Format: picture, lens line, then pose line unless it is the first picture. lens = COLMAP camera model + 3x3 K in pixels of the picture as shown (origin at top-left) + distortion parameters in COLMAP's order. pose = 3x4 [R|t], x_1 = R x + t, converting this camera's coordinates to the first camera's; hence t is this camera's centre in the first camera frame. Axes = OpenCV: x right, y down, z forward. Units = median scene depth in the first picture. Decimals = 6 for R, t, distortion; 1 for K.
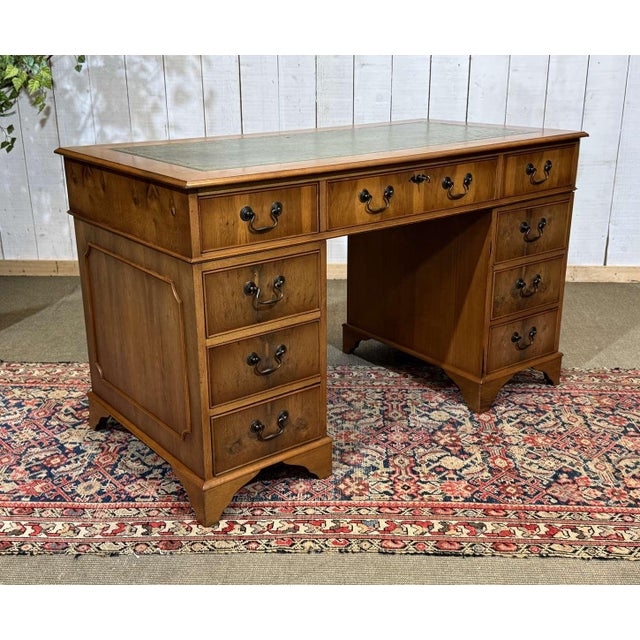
lens RADIAL K [[815.0, 0, 322.8], [0, 815.0, 320.9], [0, 0, 1]] dist [0.224549, -0.566369]
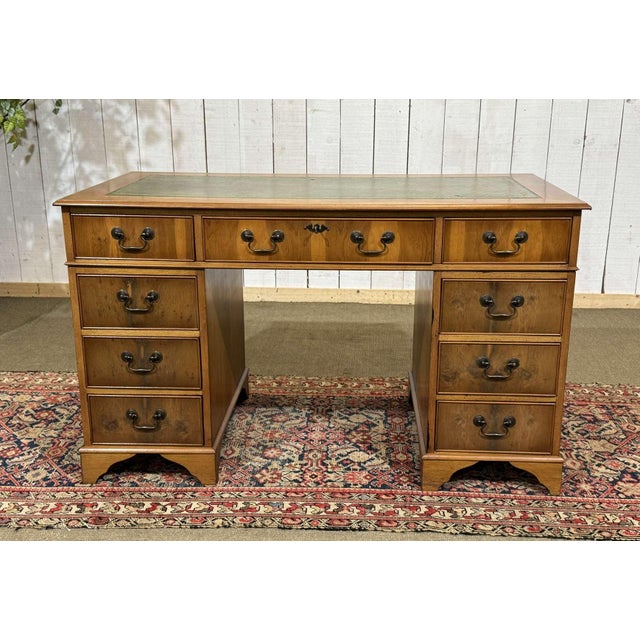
lens RADIAL K [[793.7, 0, 323.7], [0, 793.7, 320.4], [0, 0, 1]] dist [0.208288, -0.525553]
pose [[0.999943, 0.008649, -0.006199, 0.116035], [-0.008891, 0.999152, -0.040202, 0.028948], [0.005846, 0.040255, 0.999172, -0.116816]]
